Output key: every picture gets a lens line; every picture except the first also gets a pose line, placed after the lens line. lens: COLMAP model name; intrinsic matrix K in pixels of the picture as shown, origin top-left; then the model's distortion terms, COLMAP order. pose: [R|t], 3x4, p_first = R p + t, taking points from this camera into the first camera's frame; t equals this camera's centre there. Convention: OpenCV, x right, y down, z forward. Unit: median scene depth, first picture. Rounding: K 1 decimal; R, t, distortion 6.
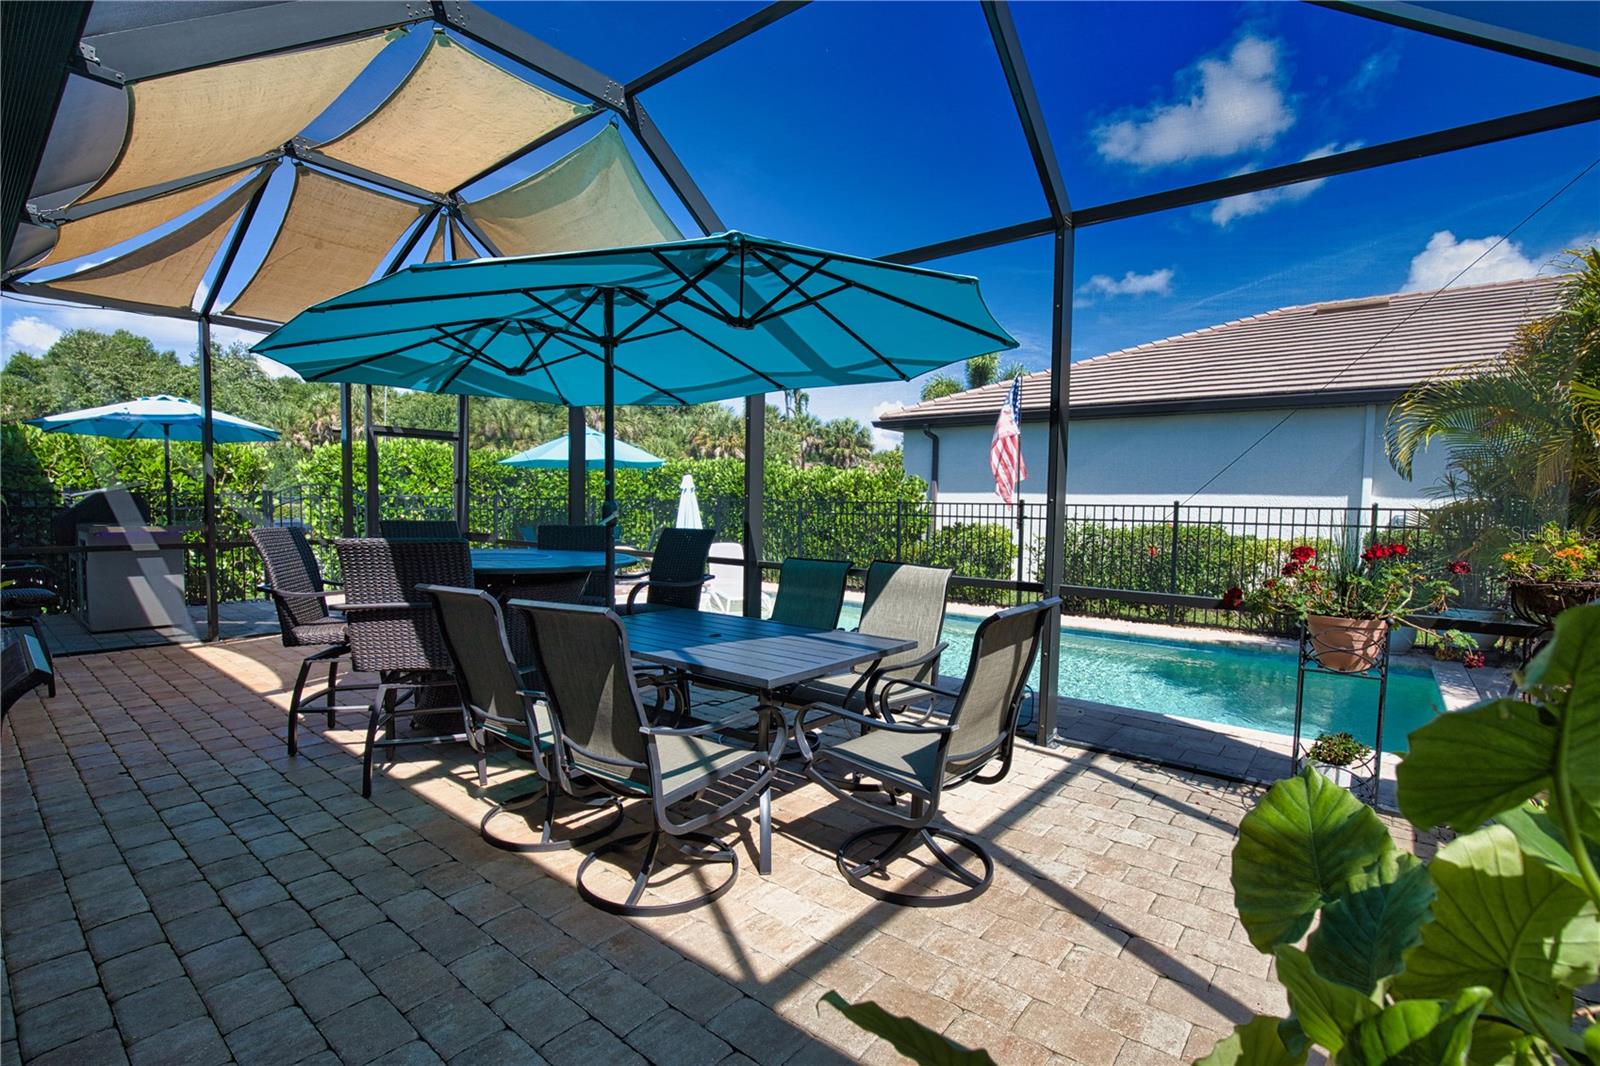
lens RADIAL K [[721.9, 0, 807.6], [0, 721.9, 540.8], [0, 0, 1]] dist [-0.043082, 0.009347]
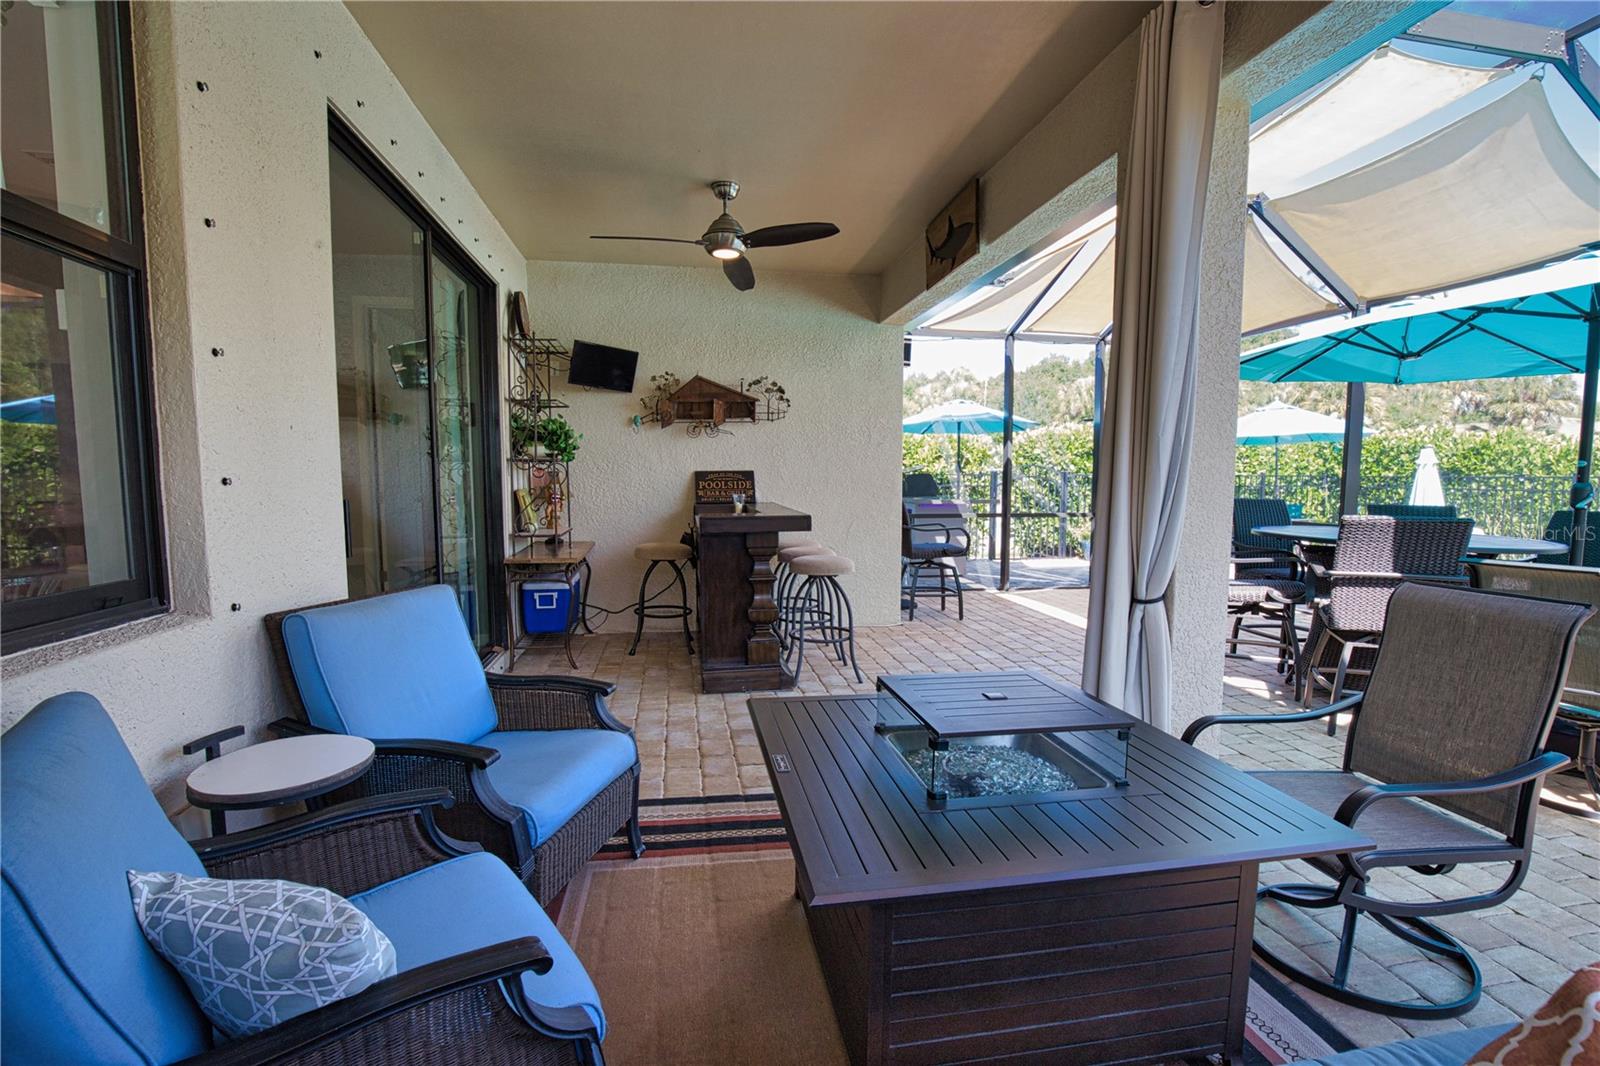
lens RADIAL K [[721.9, 0, 807.6], [0, 721.9, 540.8], [0, 0, 1]] dist [-0.043082, 0.009347]
pose [[0.759981, 0.046400, -0.648287, -0.180403], [-0.023973, 0.998771, 0.043381, 0.002915], [0.649503, -0.017427, 0.760159, -0.153118]]
